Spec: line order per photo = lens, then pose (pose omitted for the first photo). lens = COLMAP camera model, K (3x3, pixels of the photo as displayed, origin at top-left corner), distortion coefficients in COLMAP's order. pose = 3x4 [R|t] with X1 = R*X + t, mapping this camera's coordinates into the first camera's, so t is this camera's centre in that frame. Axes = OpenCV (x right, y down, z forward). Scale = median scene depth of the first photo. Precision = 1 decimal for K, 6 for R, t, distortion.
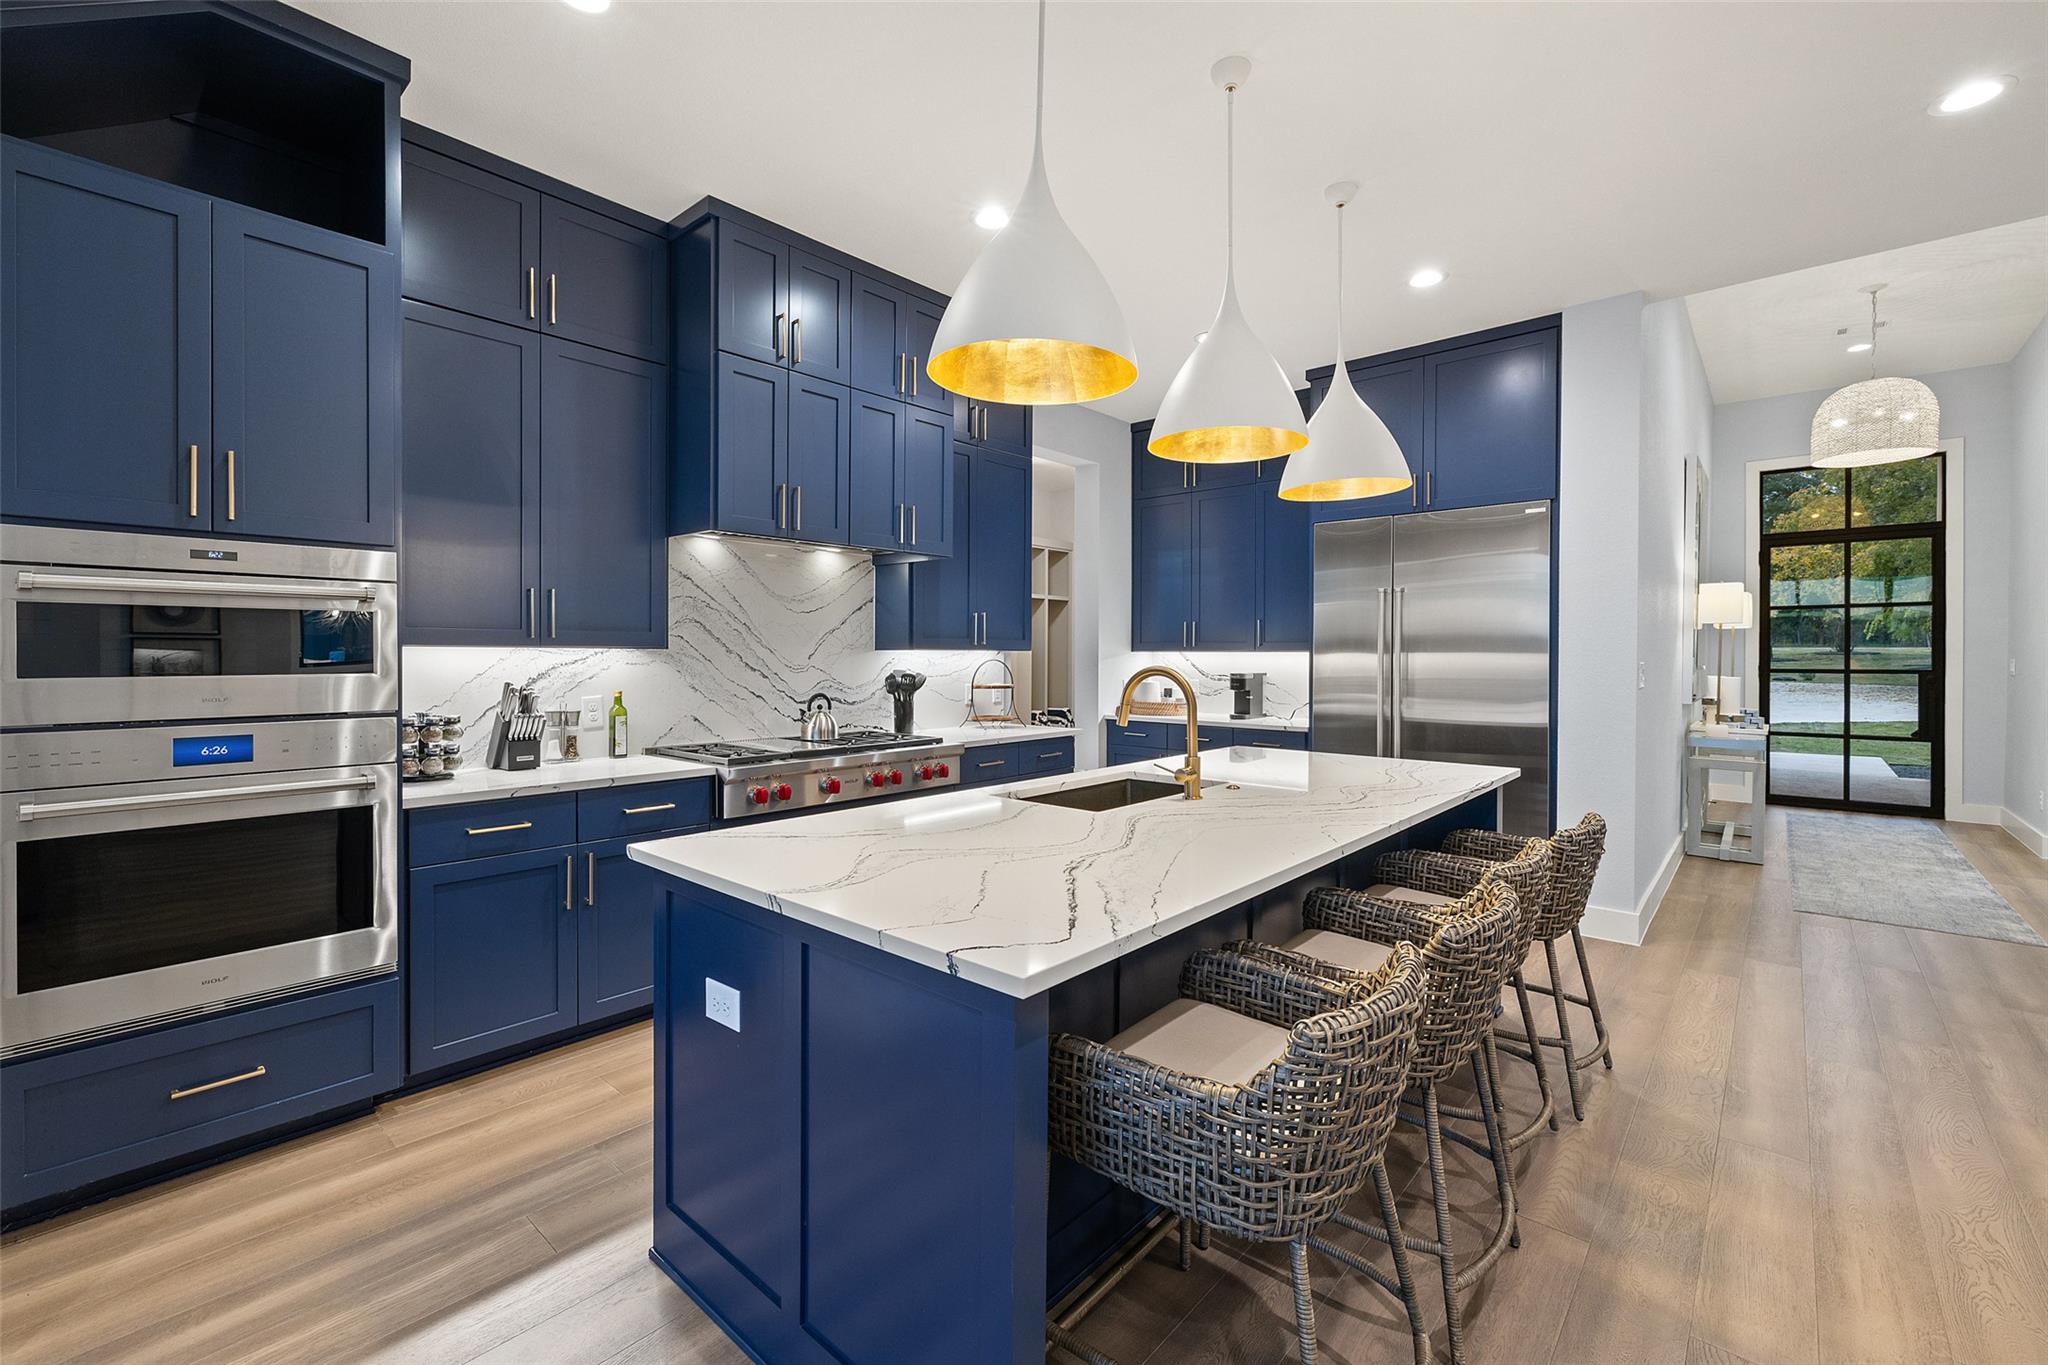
lens RADIAL K [[864.9, 0, 1025.2], [0, 864.9, 656.7], [0, 0, 1]] dist [-0.000048, 0.000717]
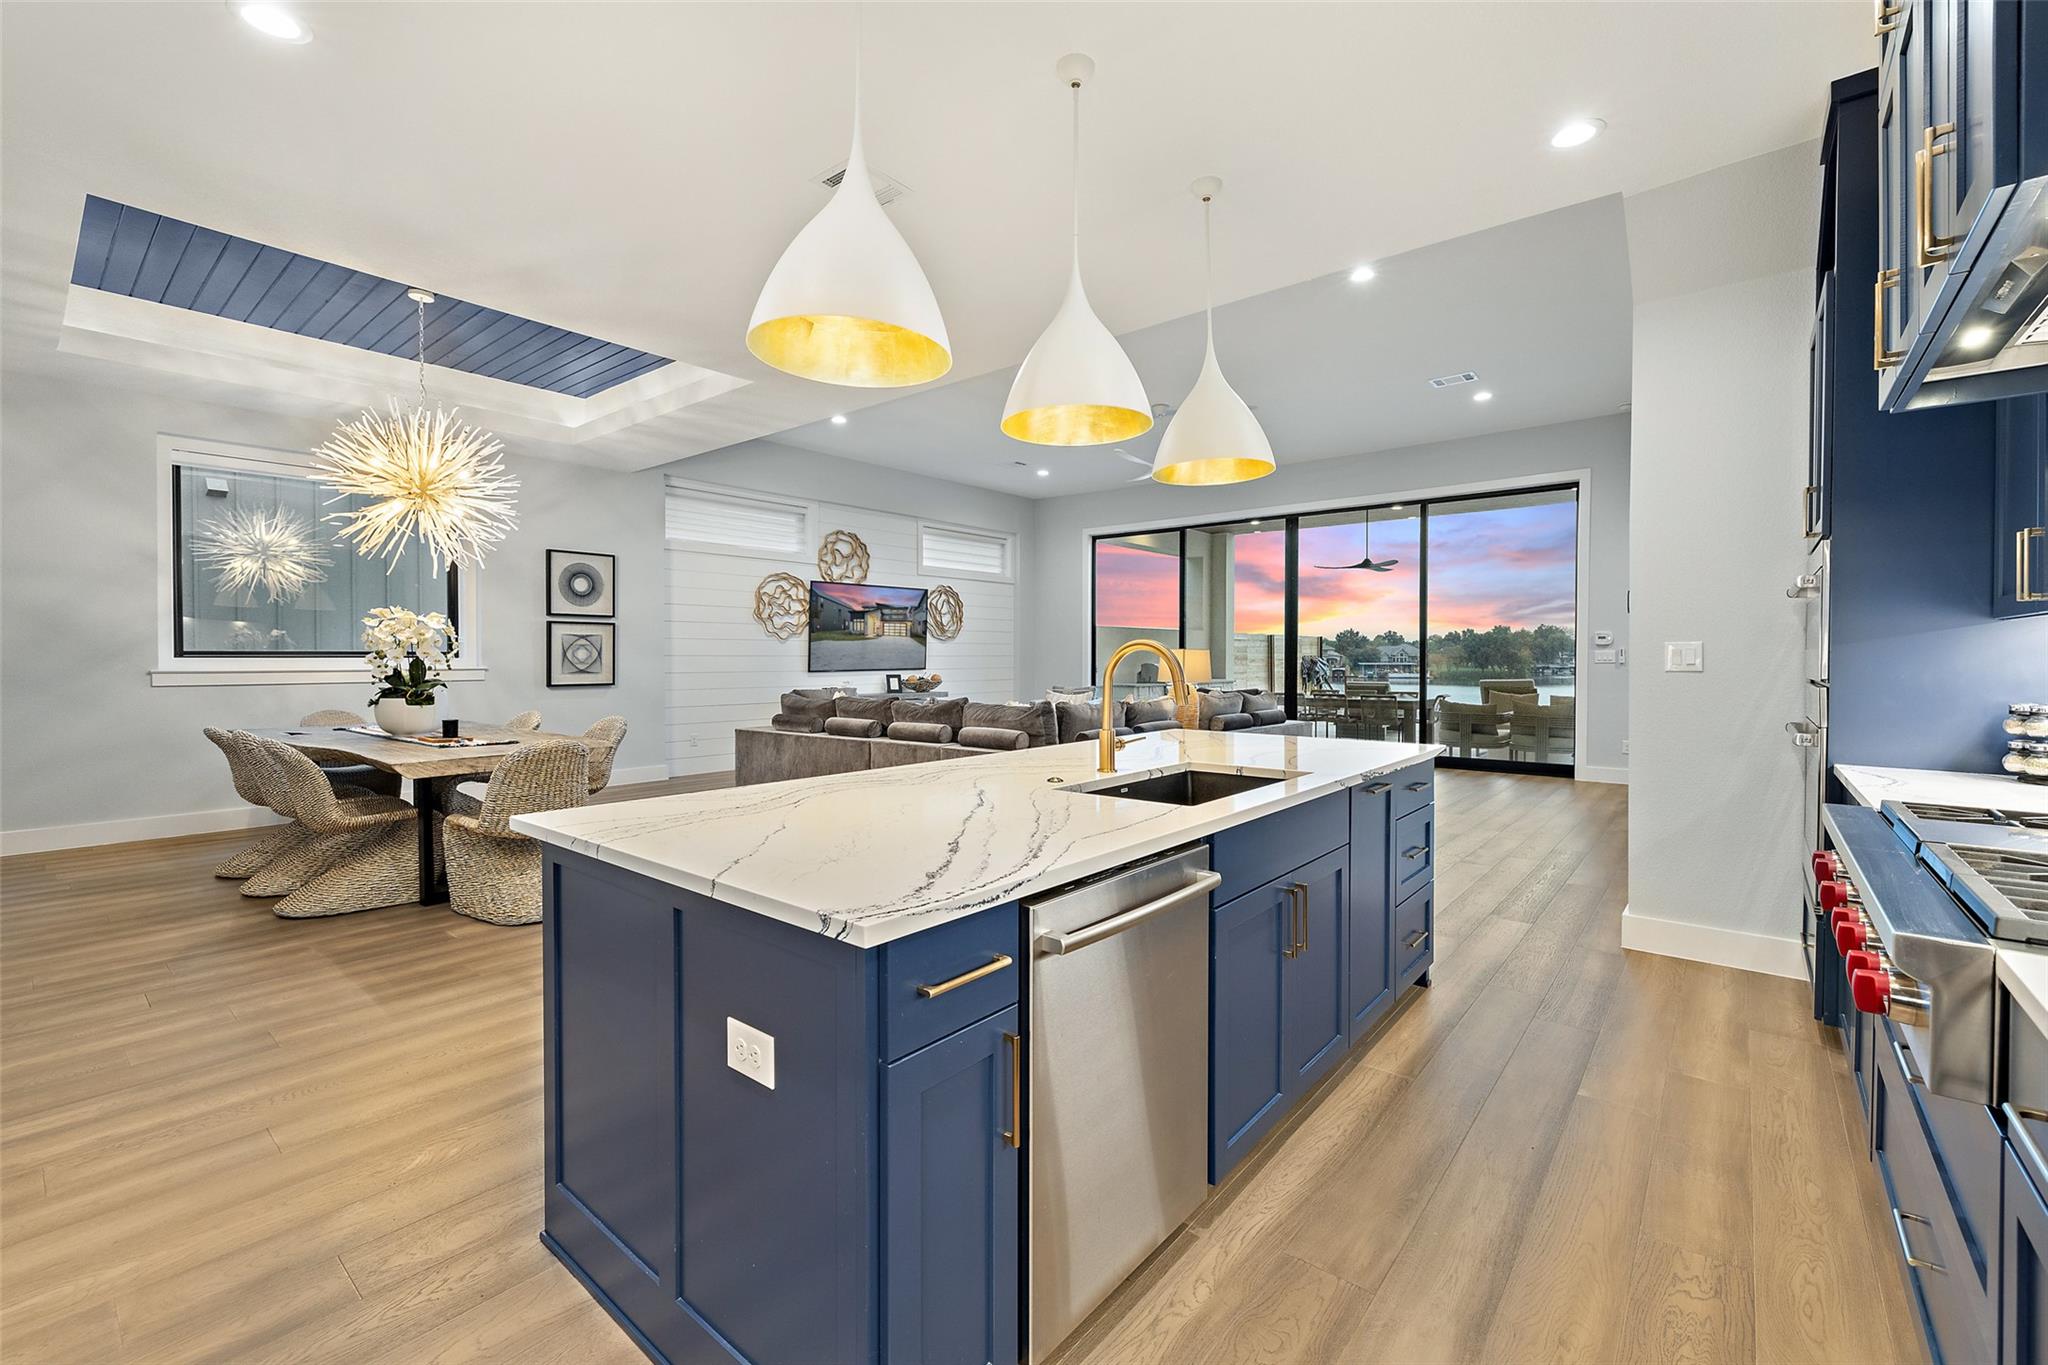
lens RADIAL K [[864.9, 0, 1012.2], [0, 864.9, 667.8], [0, 0, 1]] dist [-0.000048, 0.000717]
pose [[-0.999823, -0.002931, -0.018569, 0.159305], [-0.003224, 0.999870, 0.015776, 0.013259], [0.018521, 0.015833, -0.999703, 0.992957]]
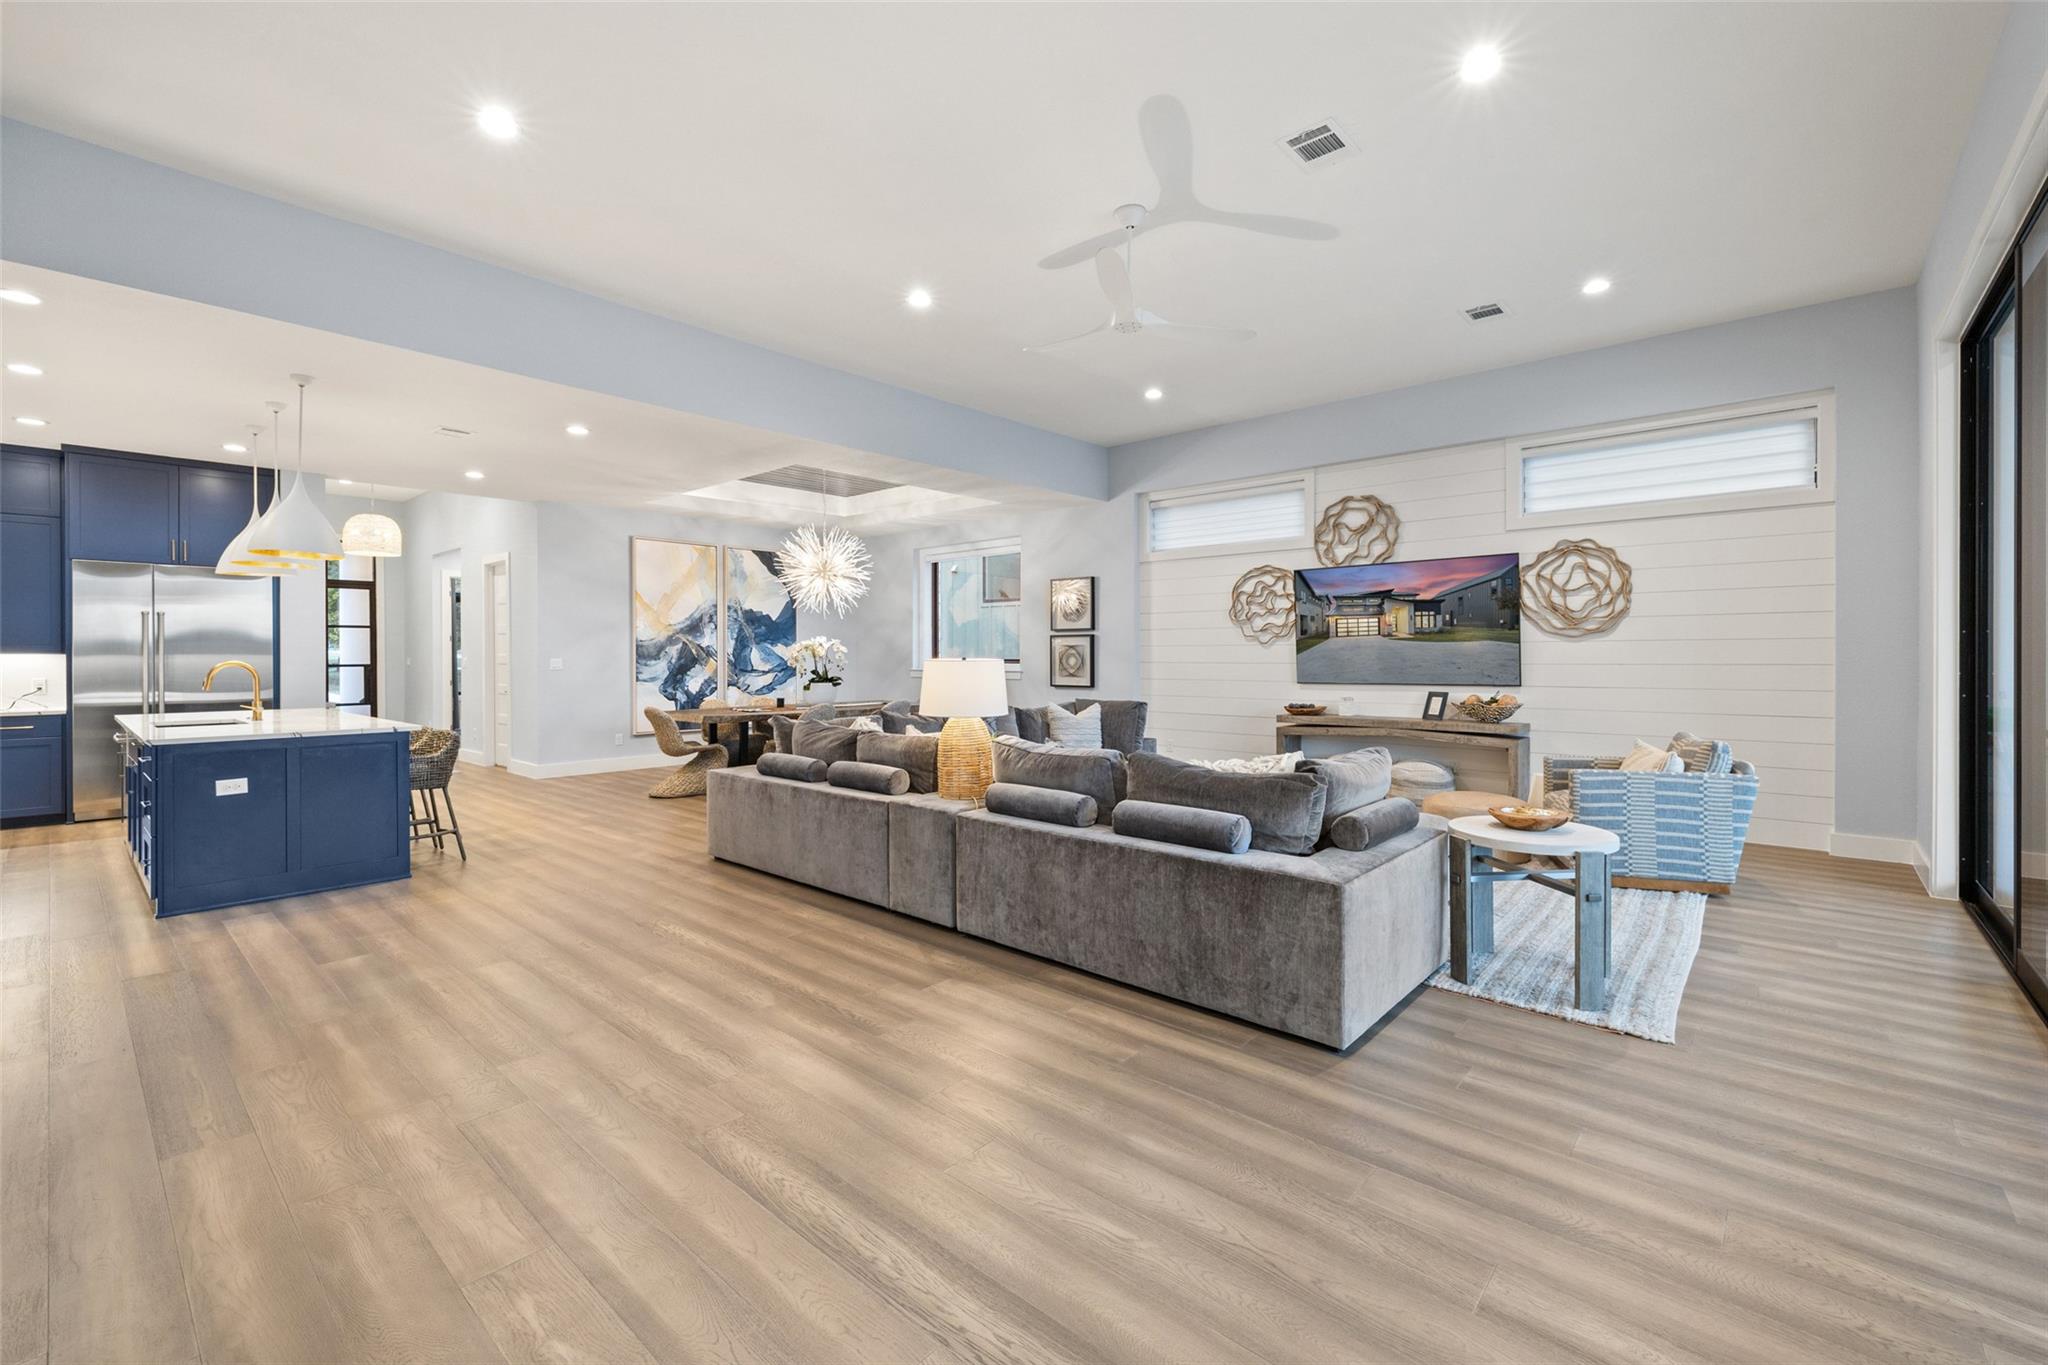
lens RADIAL K [[864.9, 0, 1028.3], [0, 864.9, 663.6], [0, 0, 1]] dist [-0.000048, 0.000717]
pose [[0.000751, -0.012540, 0.999921, -1.007330], [0.004642, 0.999911, 0.012536, -0.002860], [-0.999989, 0.004633, 0.000809, -0.488472]]
